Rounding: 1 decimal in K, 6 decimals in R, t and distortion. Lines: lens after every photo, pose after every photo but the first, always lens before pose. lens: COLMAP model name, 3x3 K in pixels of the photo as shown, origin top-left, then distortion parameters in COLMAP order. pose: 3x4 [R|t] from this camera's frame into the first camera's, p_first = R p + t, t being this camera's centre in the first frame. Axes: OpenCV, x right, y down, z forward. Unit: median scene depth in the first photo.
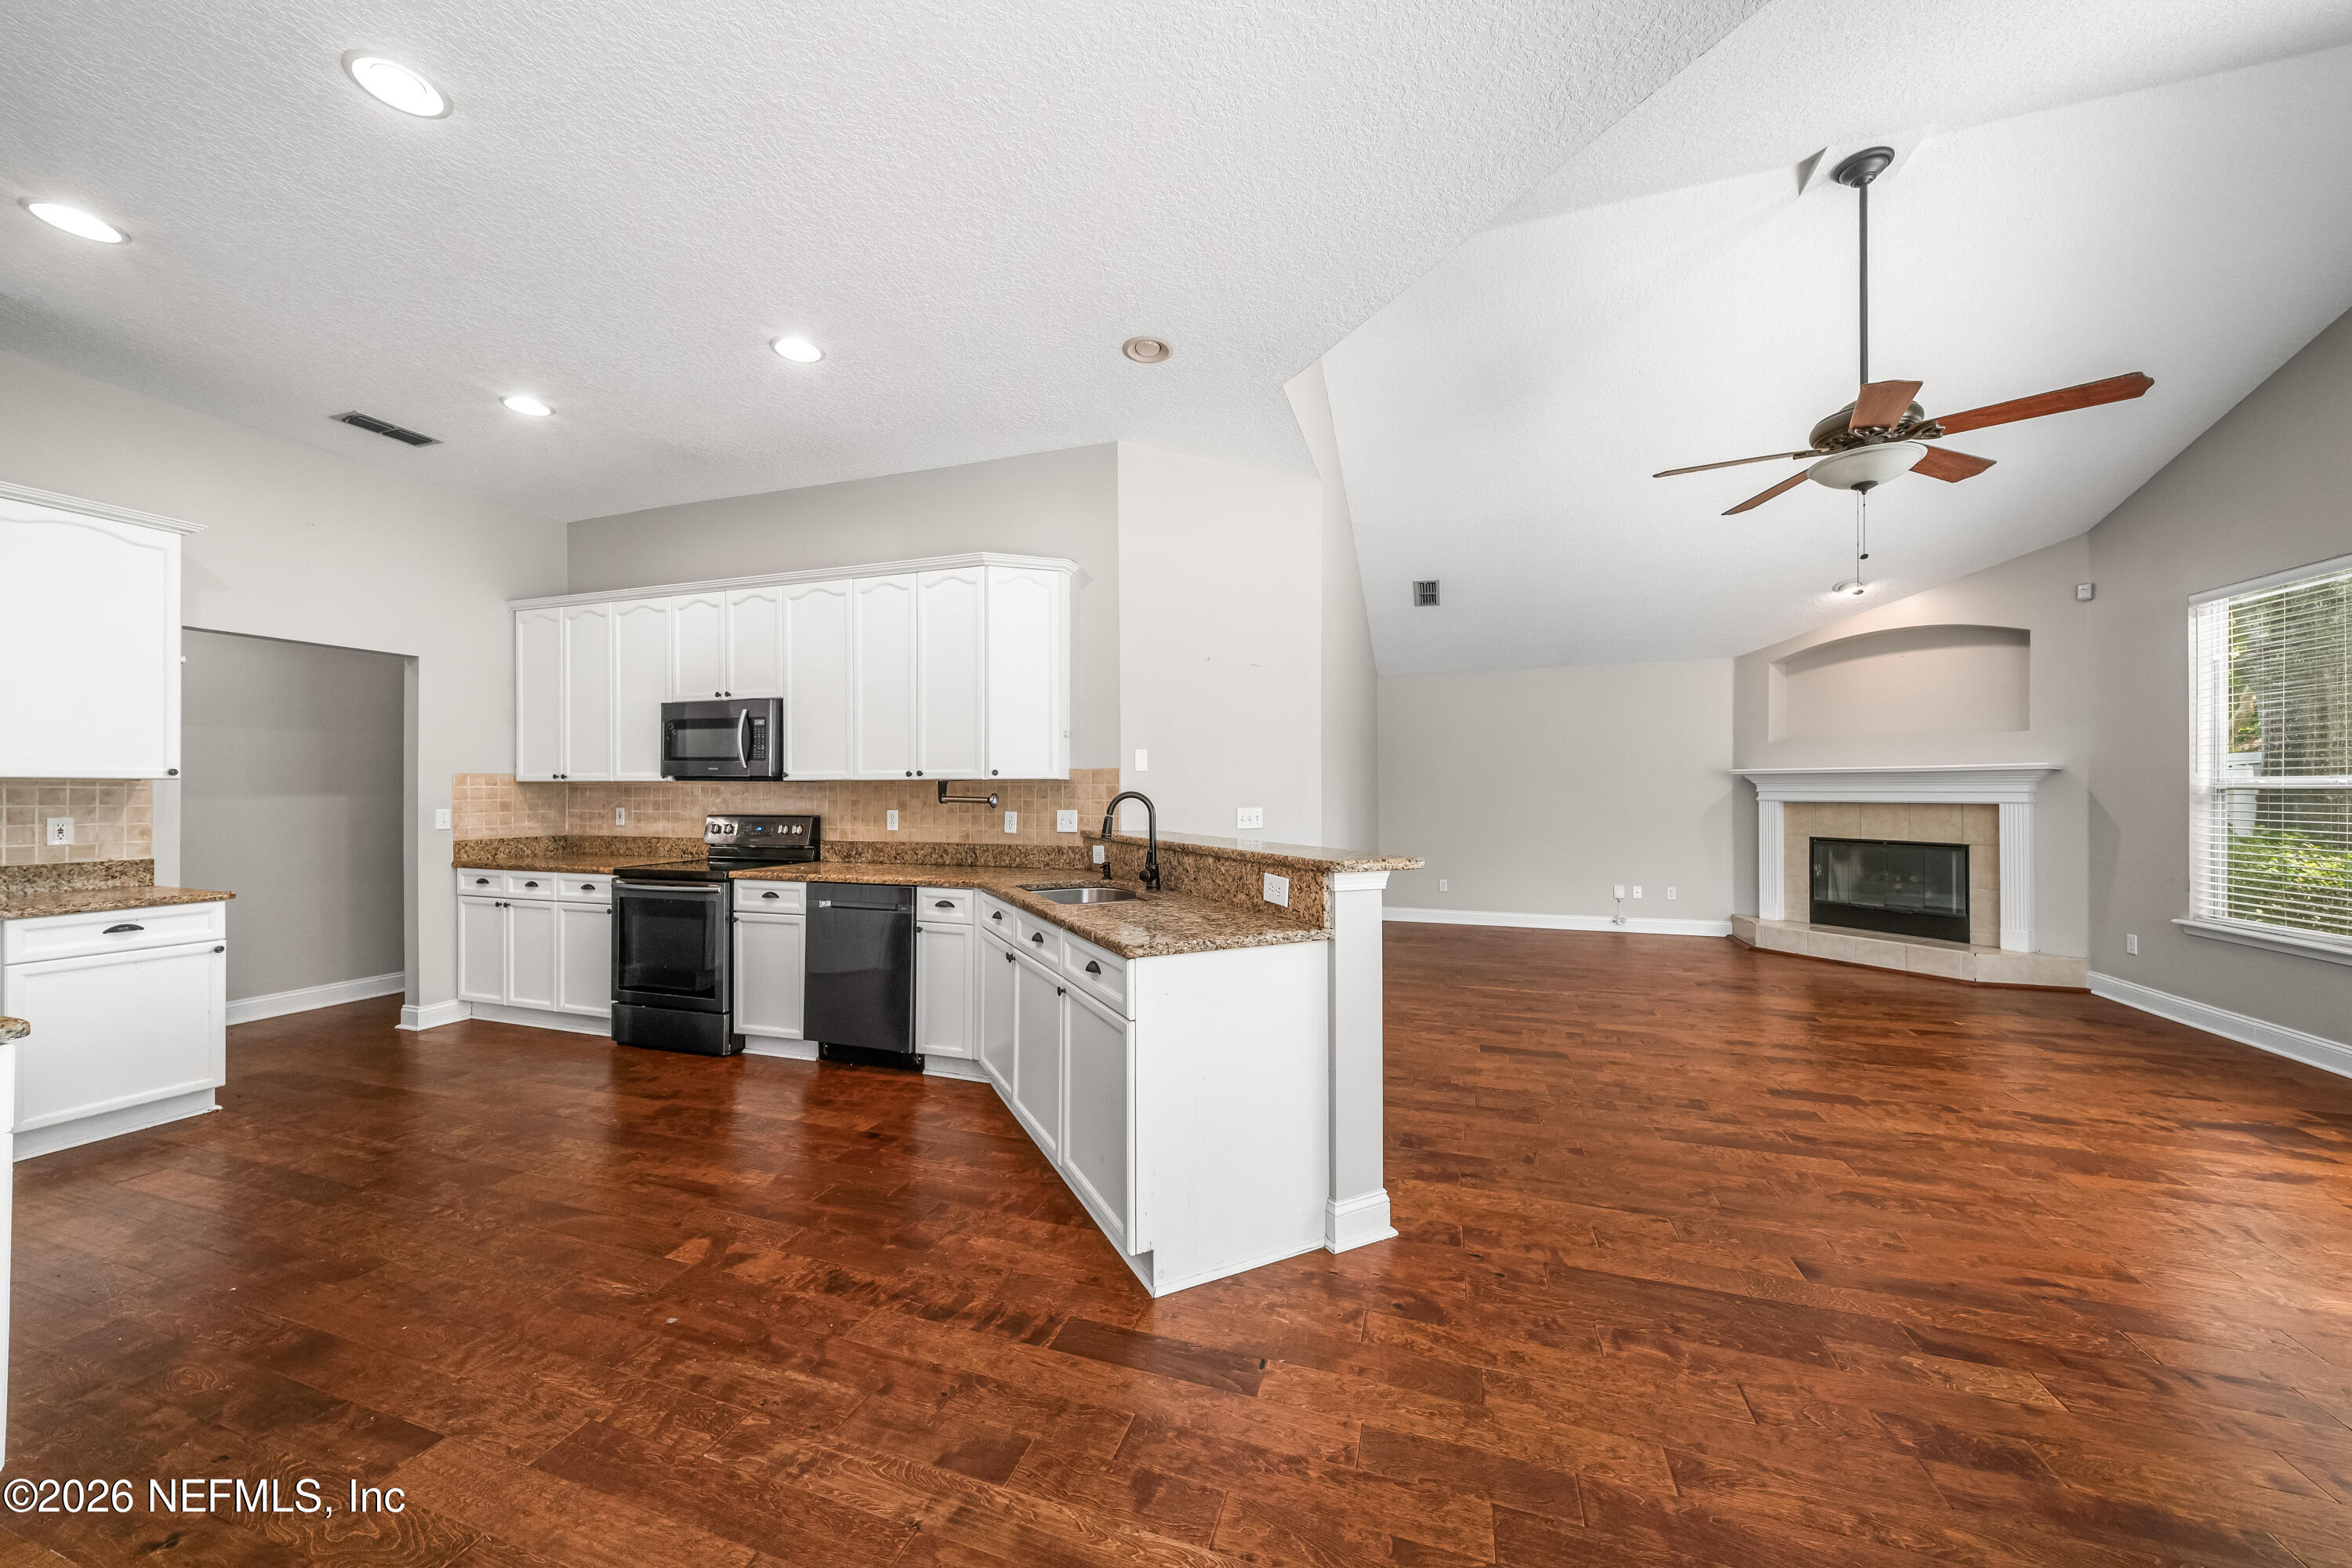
lens RADIAL K [[817.7, 0, 1176.8], [0, 817.7, 787.2], [0, 0, 1]] dist [-0.008068, -0.000530]
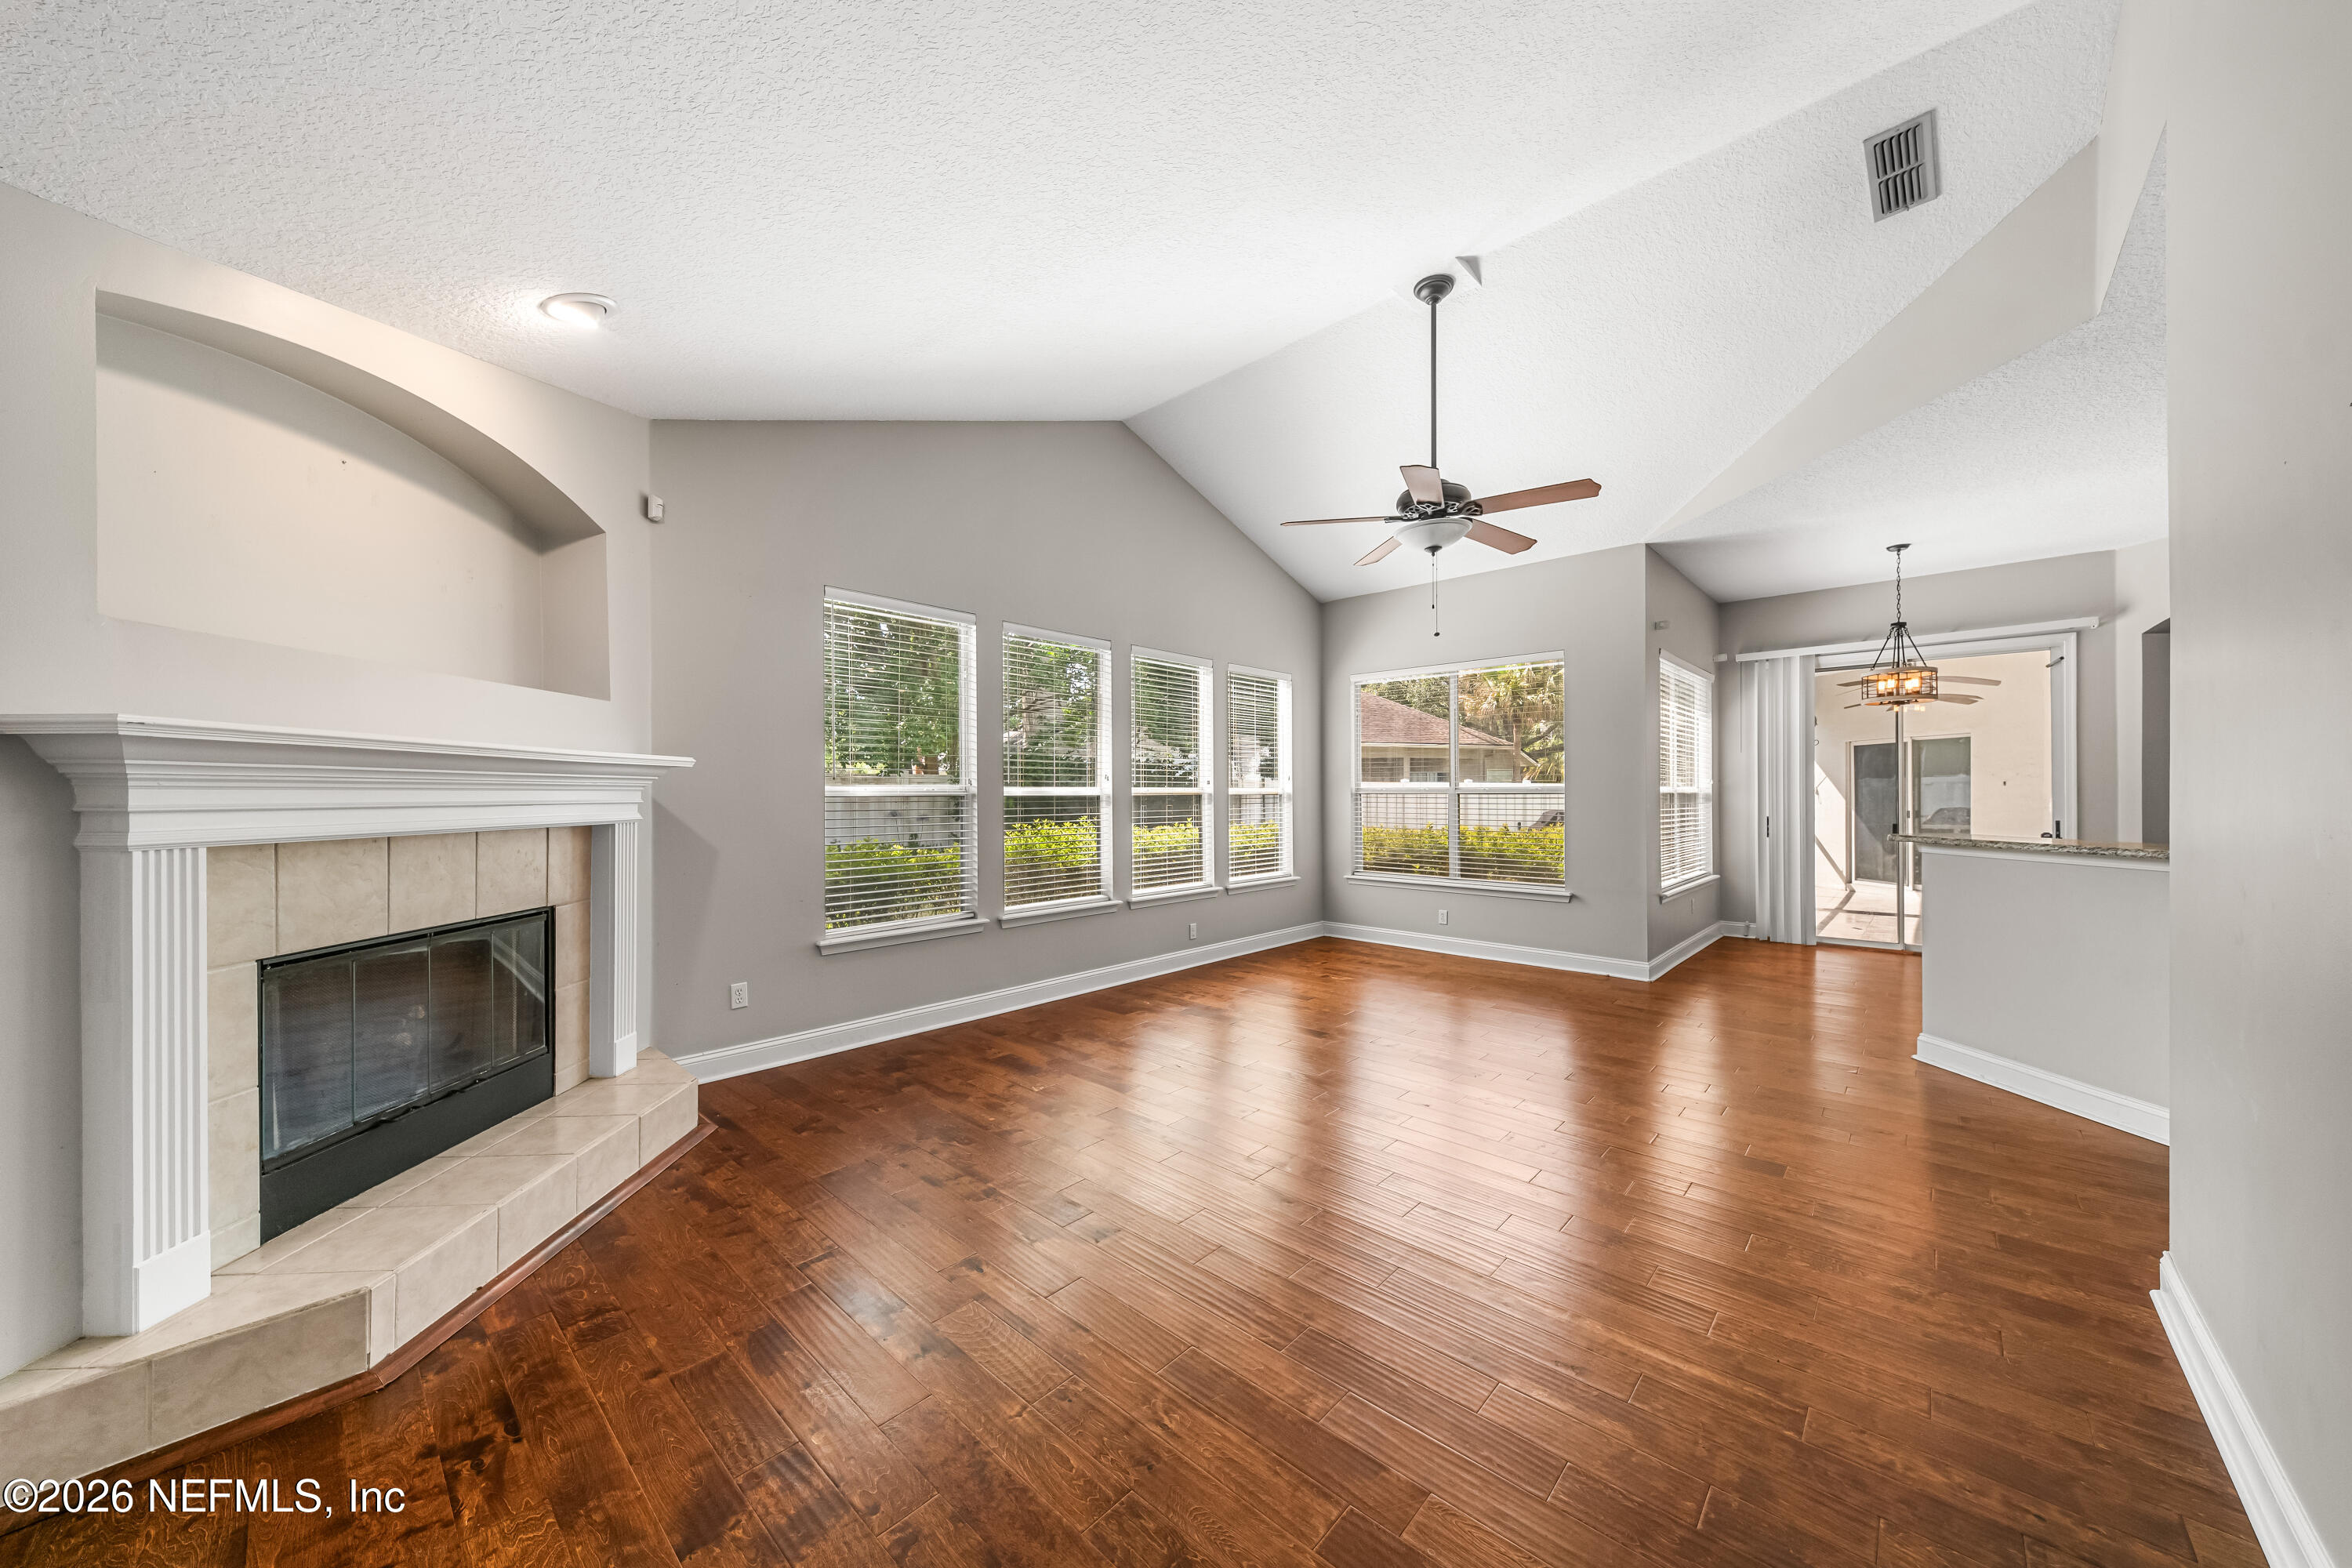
lens RADIAL K [[817.7, 0, 1173.5], [0, 817.7, 794.0], [0, 0, 1]] dist [-0.008068, -0.000530]
pose [[-0.911527, 0.005291, 0.411206, 0.360547], [0.003560, 0.999981, -0.004975, 0.002589], [-0.411225, -0.003071, -0.911529, 1.200644]]
